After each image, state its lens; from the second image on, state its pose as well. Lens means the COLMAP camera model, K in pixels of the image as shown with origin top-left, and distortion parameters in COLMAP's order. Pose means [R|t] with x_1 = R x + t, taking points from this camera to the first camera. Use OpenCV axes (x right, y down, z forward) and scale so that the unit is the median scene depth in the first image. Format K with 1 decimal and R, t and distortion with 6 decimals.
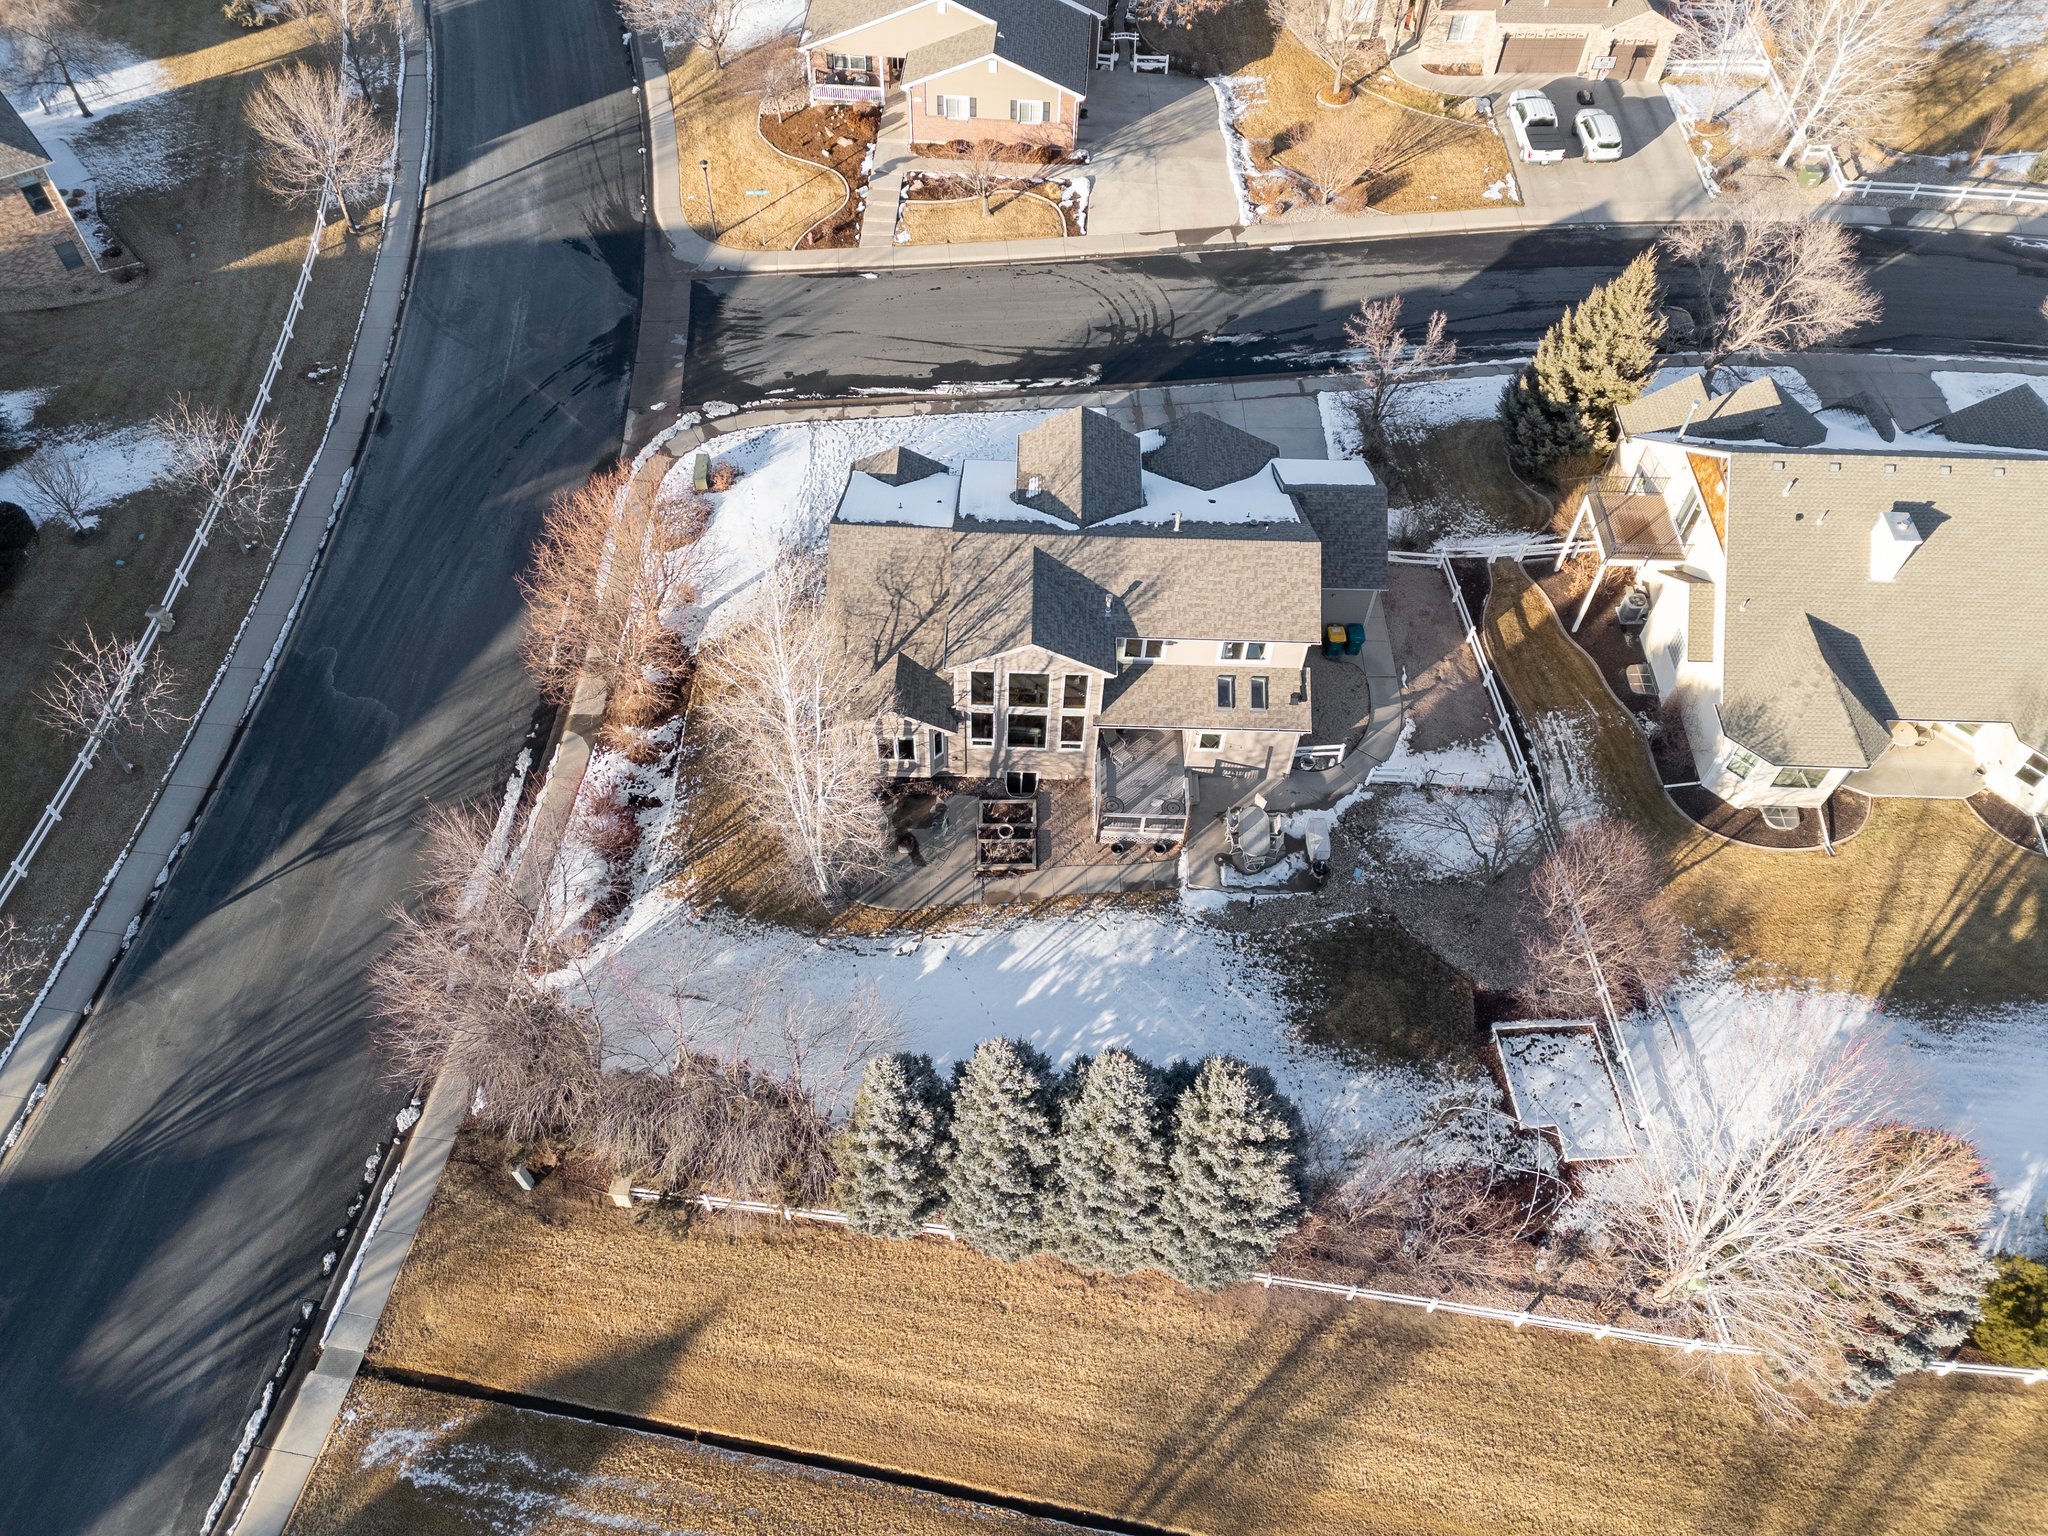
lens RADIAL K [[1490.0, 0, 1043.8], [0, 1490.0, 766.8], [0, 0, 1]] dist [0.095443, -0.099293]
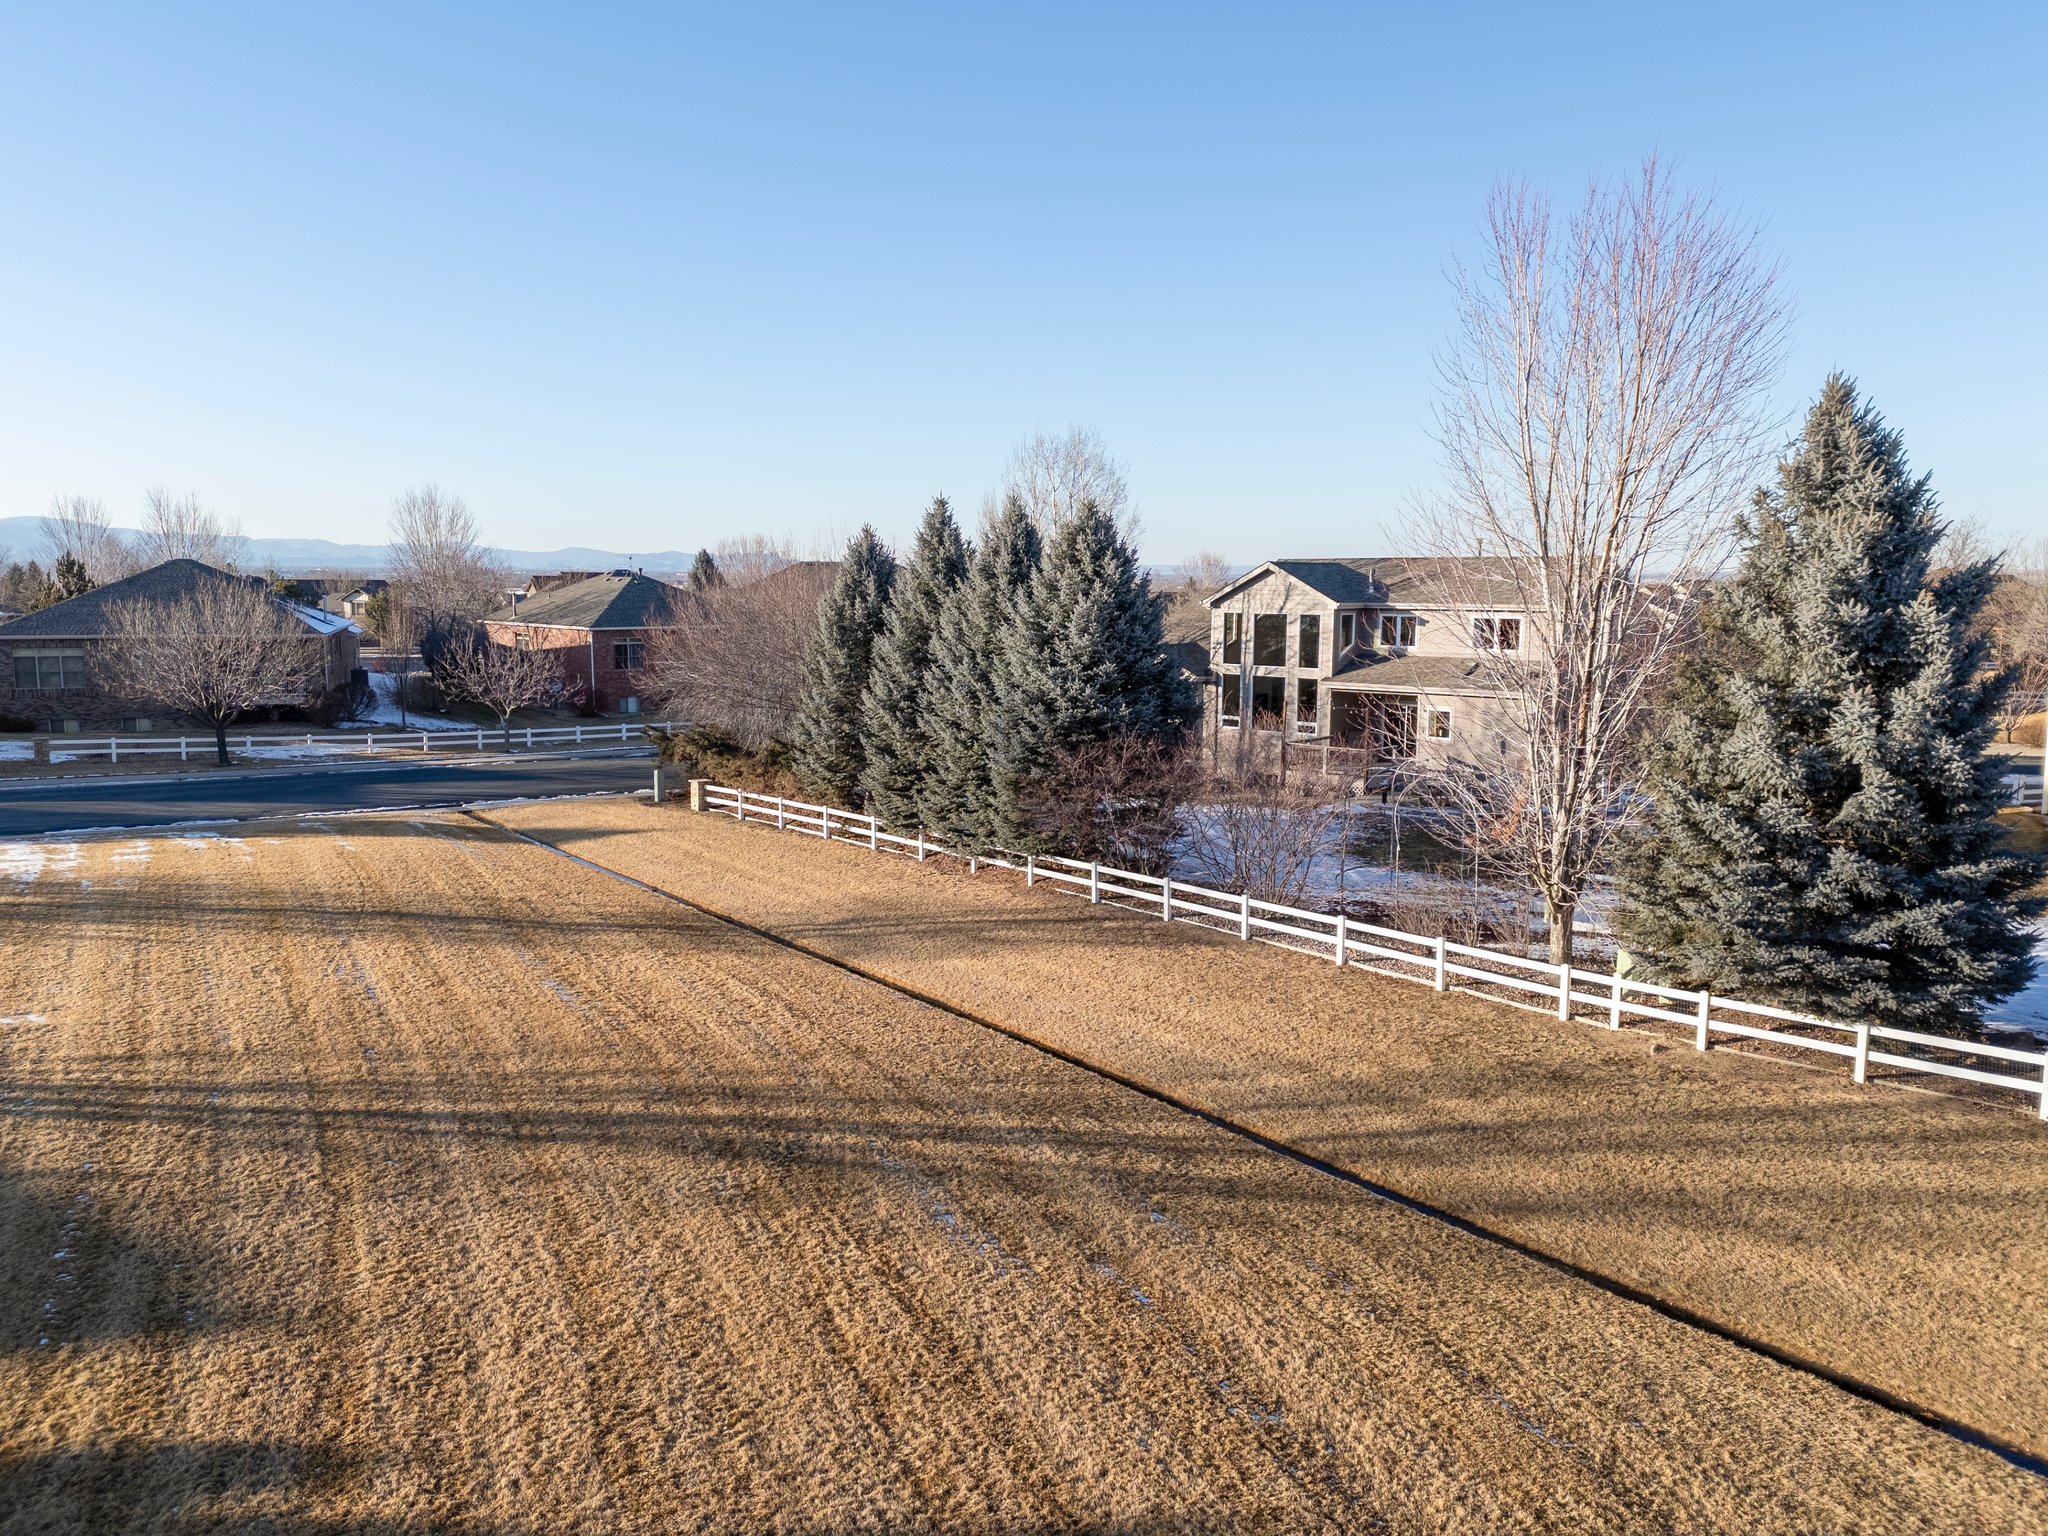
lens RADIAL K [[1492.5, 0, 1024.0], [0, 1492.5, 768.0], [0, 0, 1]] dist [0.089428, -0.084588]
pose [[0.733334, 0.055975, -0.677560, 0.553094], [-0.534261, 0.663789, -0.523402, 0.619410], [0.420459, 0.745822, 0.516684, 0.449452]]
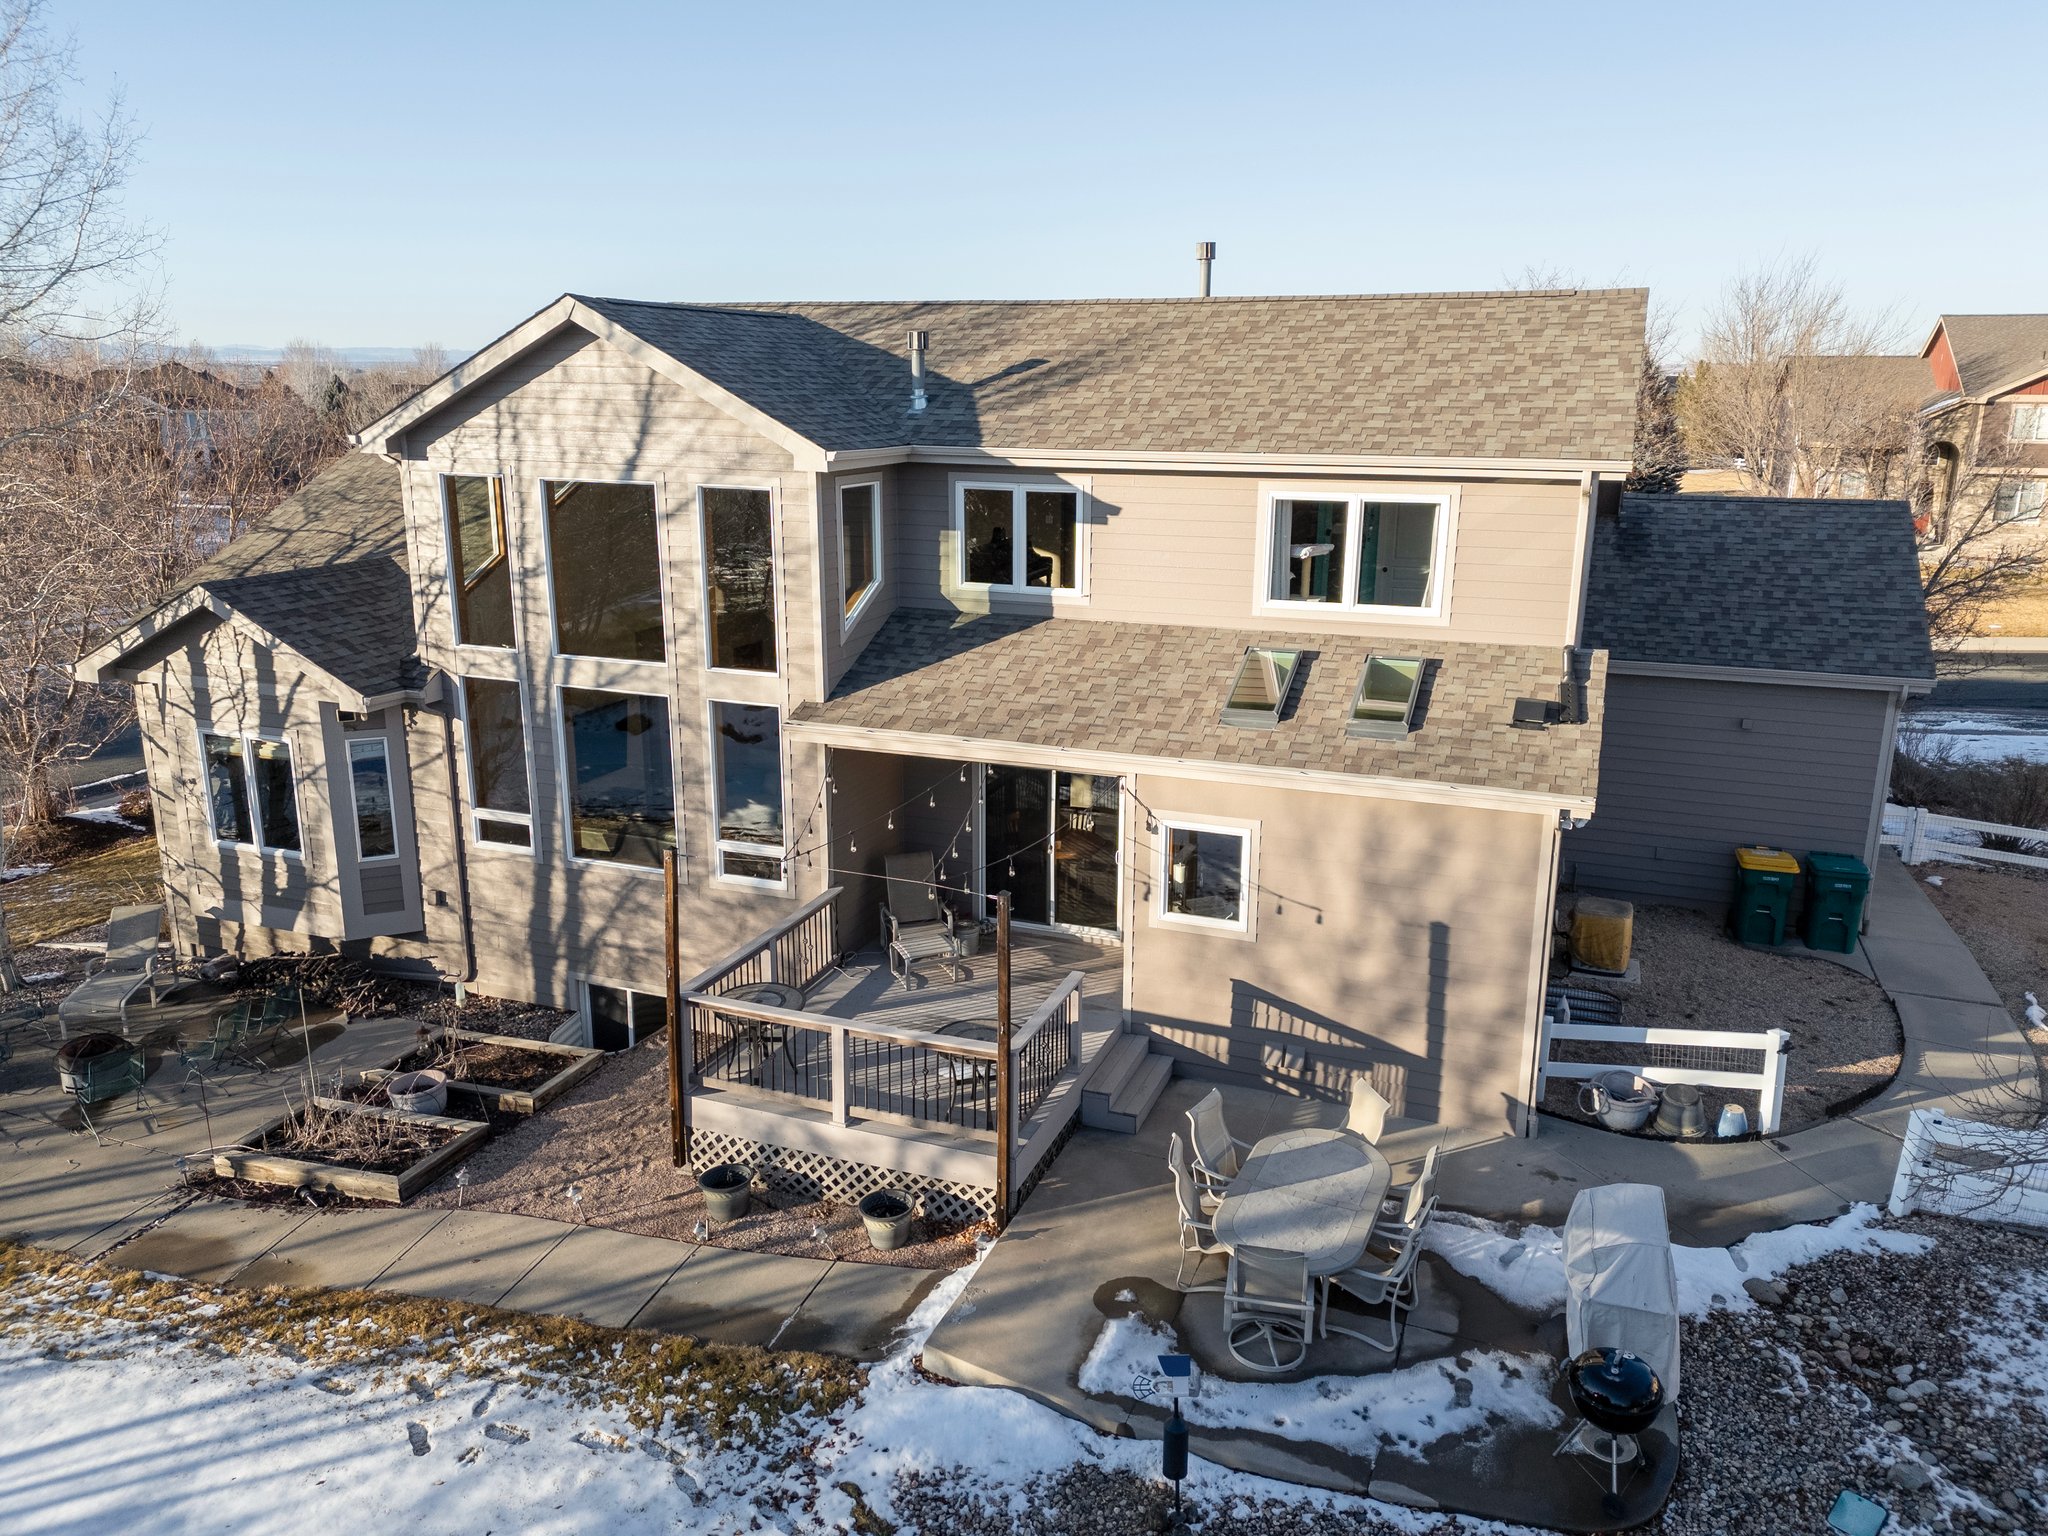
lens RADIAL K [[1490.0, 0, 1043.8], [0, 1490.0, 766.8], [0, 0, 1]] dist [0.095443, -0.099293]
pose [[0.940292, 0.061511, -0.334763, 0.175224], [-0.259022, 0.767380, -0.586545, 0.133199], [0.220812, 0.638235, 0.737495, 0.795544]]
